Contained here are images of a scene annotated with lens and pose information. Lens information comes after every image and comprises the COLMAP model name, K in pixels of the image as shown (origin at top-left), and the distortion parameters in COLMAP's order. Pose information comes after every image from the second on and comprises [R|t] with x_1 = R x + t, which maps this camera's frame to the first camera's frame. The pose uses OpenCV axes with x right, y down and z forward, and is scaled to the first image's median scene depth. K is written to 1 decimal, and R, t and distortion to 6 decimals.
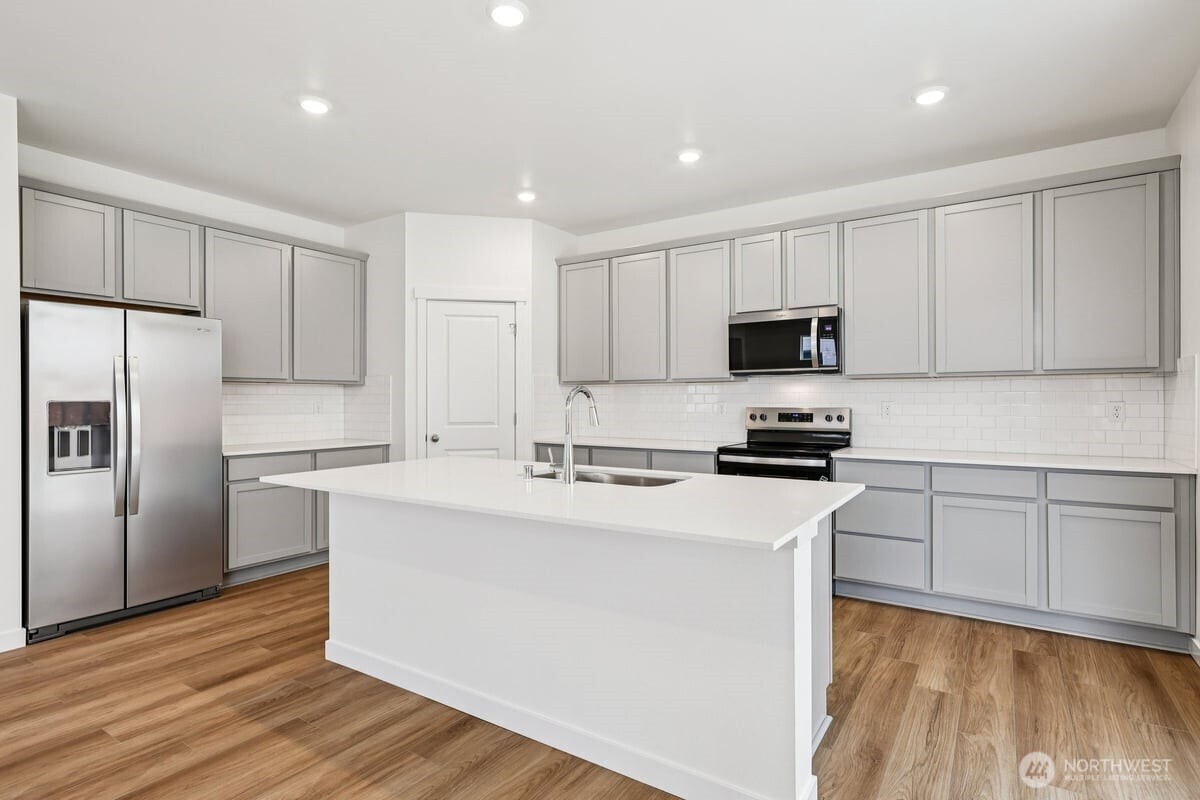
lens RADIAL K [[609.9, 0, 604.9], [0, 609.9, 399.4], [0, 0, 1]] dist [0.001726, 0.002120]
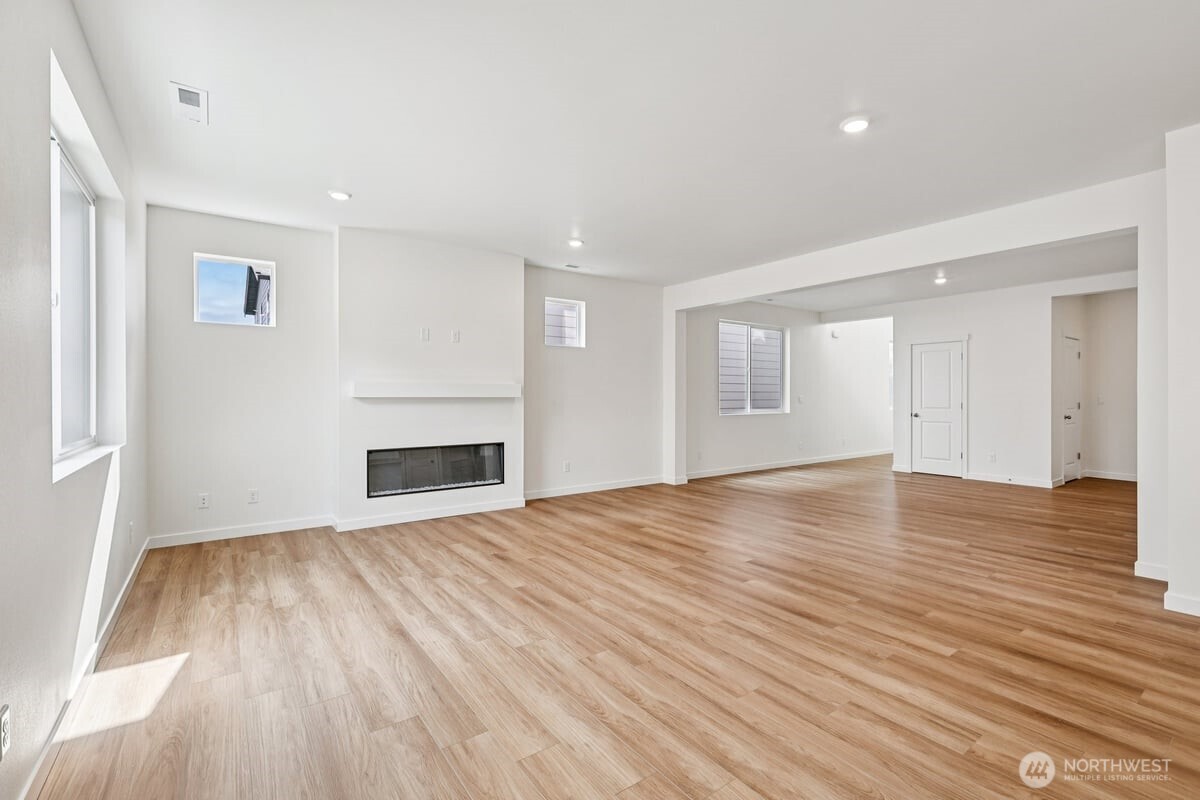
lens RADIAL K [[535.0, 0, 607.8], [0, 535.0, 398.9], [0, 0, 1]] dist [-0.007308, 0.002364]
pose [[-0.349654, 0.007578, -0.936848, 0.272725], [0.001143, 0.999970, 0.007662, 0.000821], [0.936878, 0.001609, -0.349652, 0.273382]]
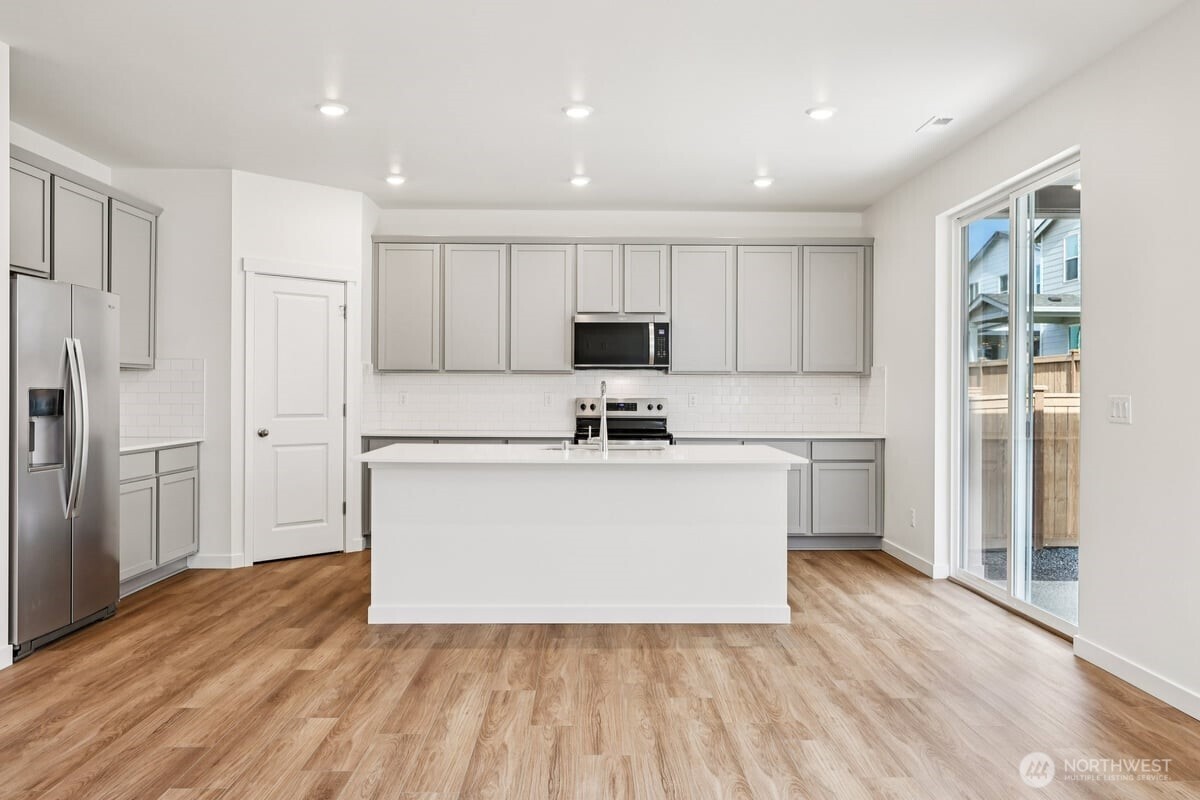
lens RADIAL K [[926.7, 0, 604.5], [0, 926.7, 393.9], [0, 0, 1]] dist [0.005554, -0.001425]
pose [[0.824669, 0.004701, 0.565597, -0.866485], [-0.006941, 0.999974, 0.001810, 0.003181], [-0.565574, -0.005418, 0.824680, -0.510761]]
